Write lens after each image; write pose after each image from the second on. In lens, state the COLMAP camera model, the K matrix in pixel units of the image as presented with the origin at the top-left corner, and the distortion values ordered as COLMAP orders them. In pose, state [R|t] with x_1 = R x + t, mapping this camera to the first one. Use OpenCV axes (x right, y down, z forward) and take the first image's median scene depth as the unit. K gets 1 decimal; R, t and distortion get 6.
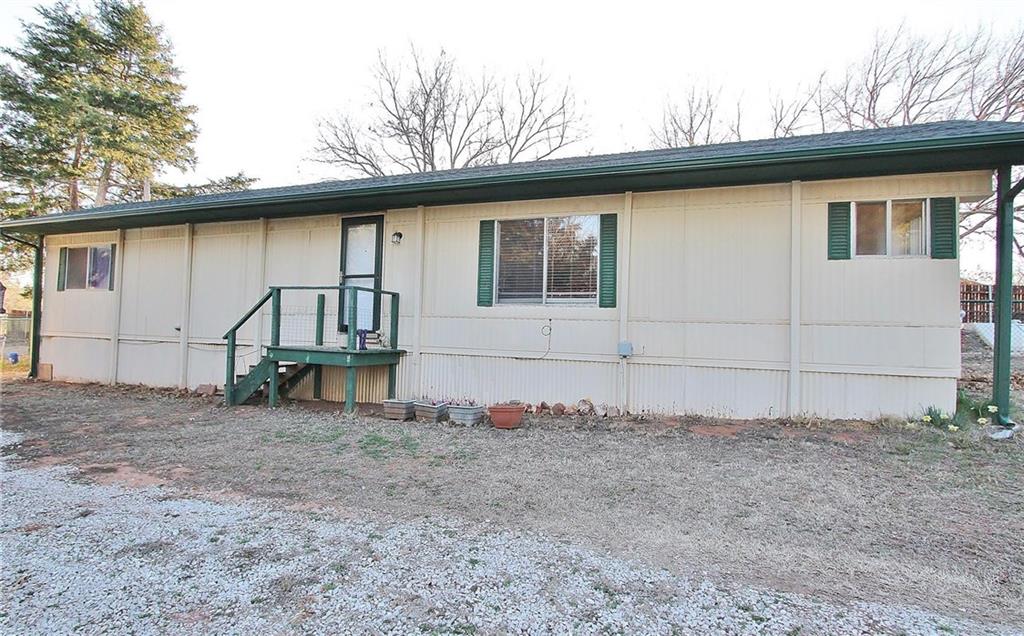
lens RADIAL K [[483.7, 0, 512.0], [0, 483.7, 318.0], [0, 0, 1]] dist [-0.020920, 0.000934]
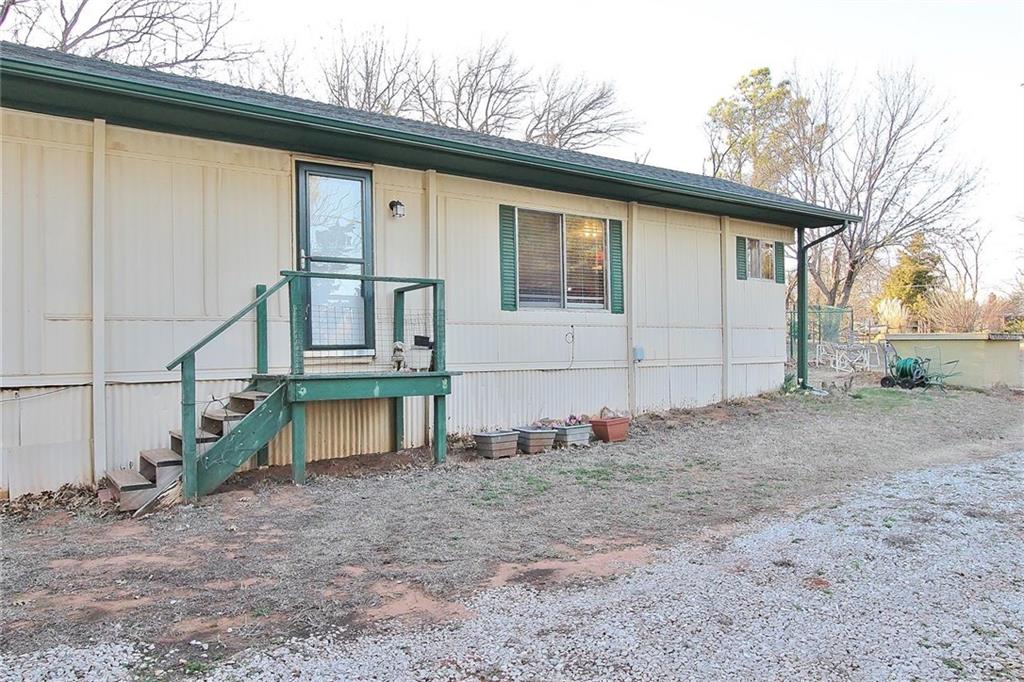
lens RADIAL K [[668.4, 0, 509.0], [0, 668.4, 341.7], [0, 0, 1]] dist [-0.005497, -0.002591]
pose [[0.595862, -0.025494, 0.802682, -0.975743], [0.001857, 0.999537, 0.030368, -0.005463], [-0.803084, -0.016604, 0.595634, 0.322380]]
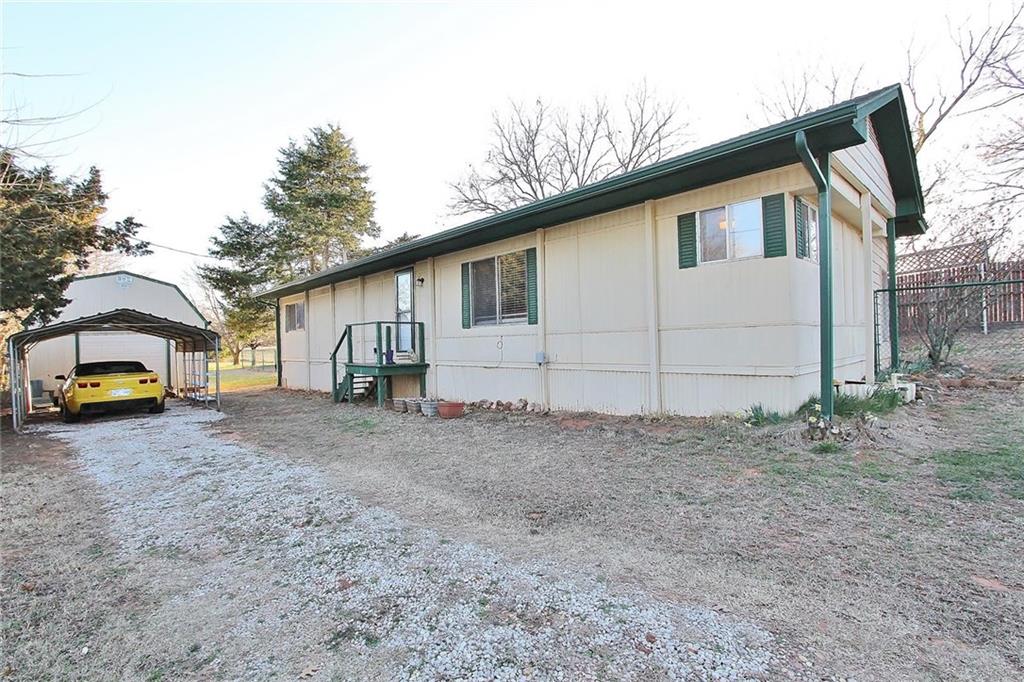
lens RADIAL K [[462.7, 0, 512.0], [0, 462.7, 341.0], [0, 0, 1]] dist [-0.026970, 0.004852]
pose [[0.895410, -0.052518, -0.442134, 0.615328], [0.064095, 0.997880, 0.011273, 0.003535], [0.440605, -0.038433, 0.896878, -0.081120]]
